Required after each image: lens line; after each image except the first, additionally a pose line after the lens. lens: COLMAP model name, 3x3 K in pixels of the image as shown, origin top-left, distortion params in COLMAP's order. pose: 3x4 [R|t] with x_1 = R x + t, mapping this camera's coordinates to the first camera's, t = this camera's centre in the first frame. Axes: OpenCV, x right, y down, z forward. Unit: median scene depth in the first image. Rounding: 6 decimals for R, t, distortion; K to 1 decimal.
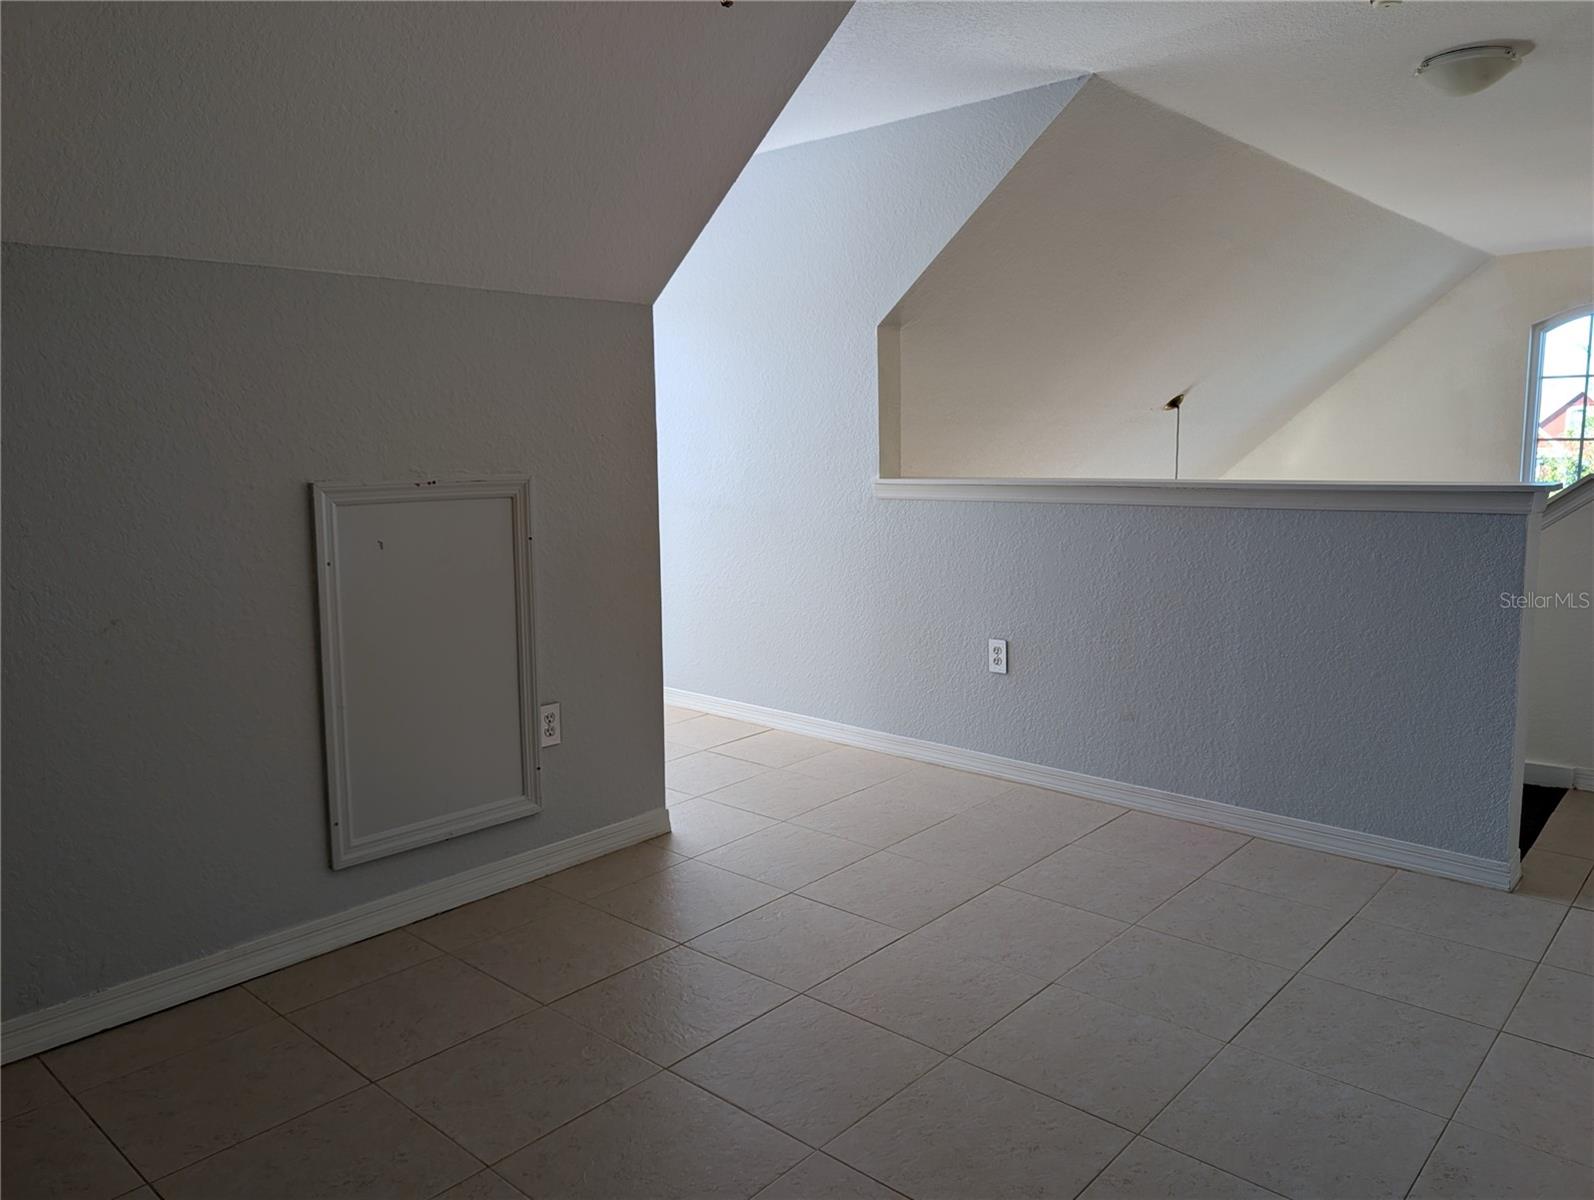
lens RADIAL K [[1139.6, 0, 800.0], [0, 1139.6, 598.1], [0, 0, 1]] dist [0.018977, -0.006320]
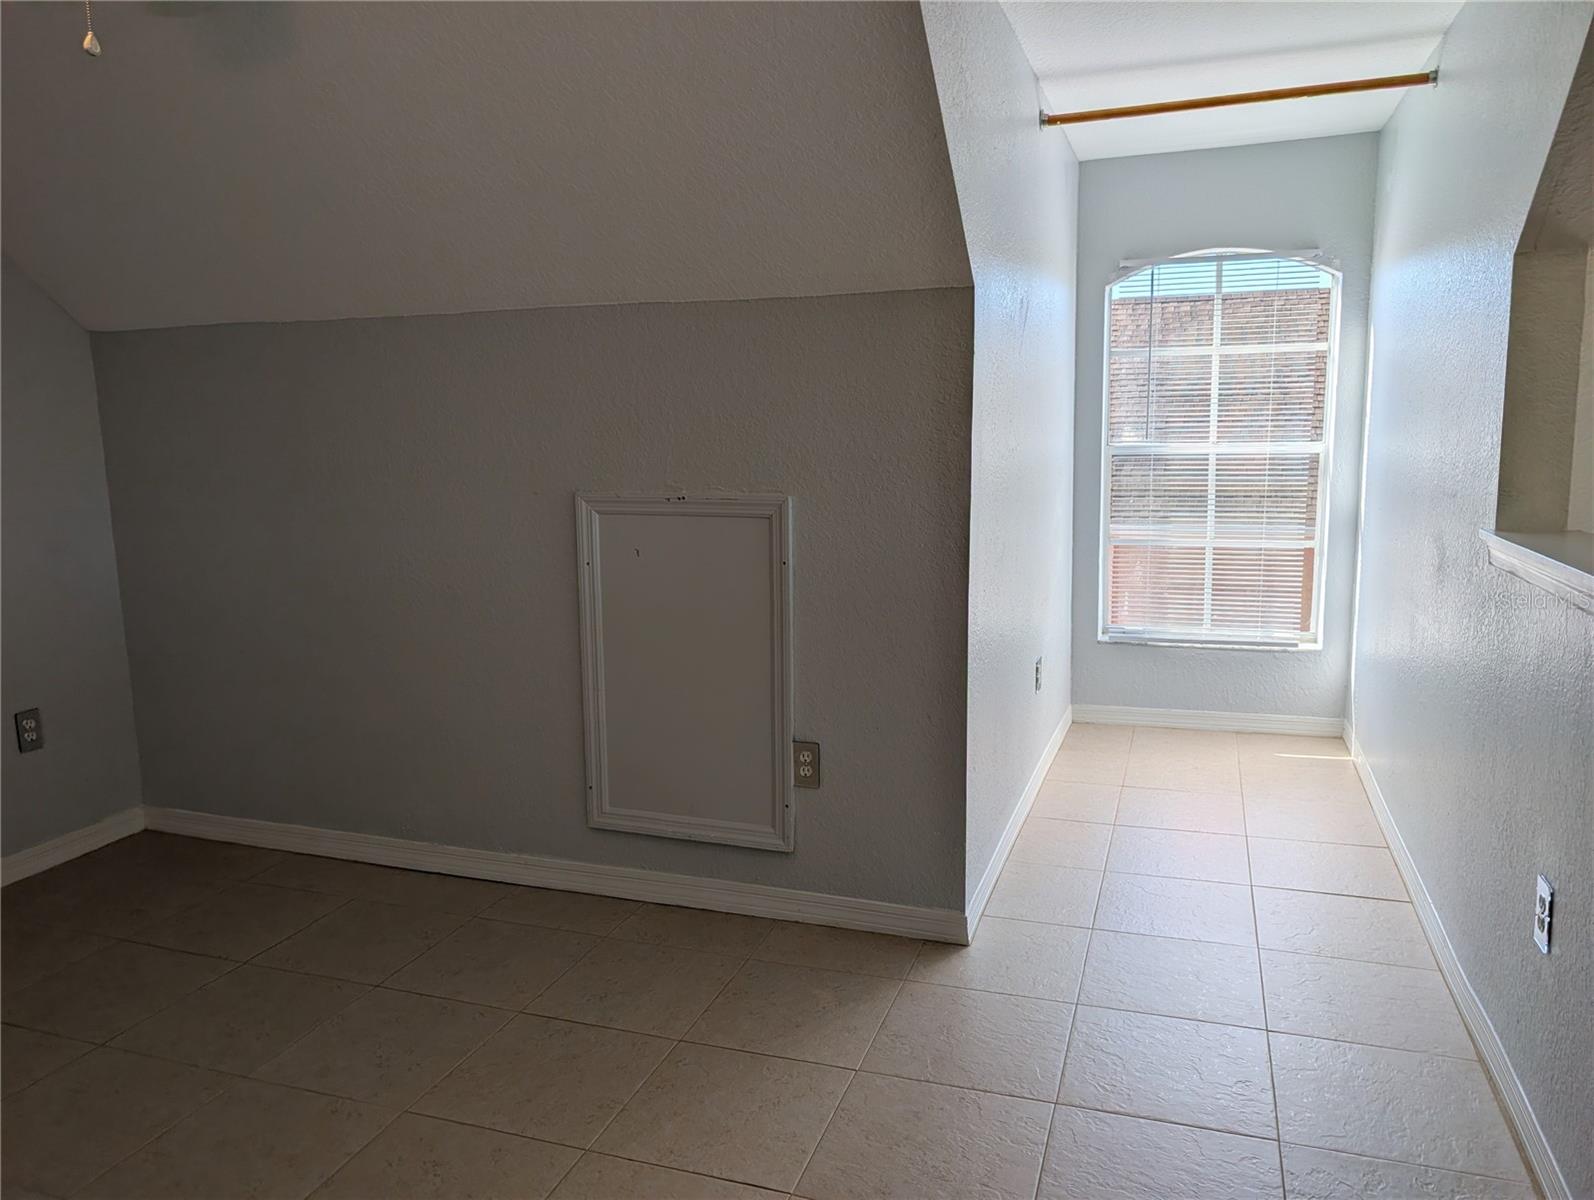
lens RADIAL K [[1139.6, 0, 800.0], [0, 1139.6, 598.1], [0, 0, 1]] dist [0.018977, -0.006320]
pose [[0.384854, 0.128565, -0.913979, 0.653356], [-0.127032, 0.988205, 0.085516, -0.108798], [0.914194, 0.083193, 0.396647, 0.664898]]
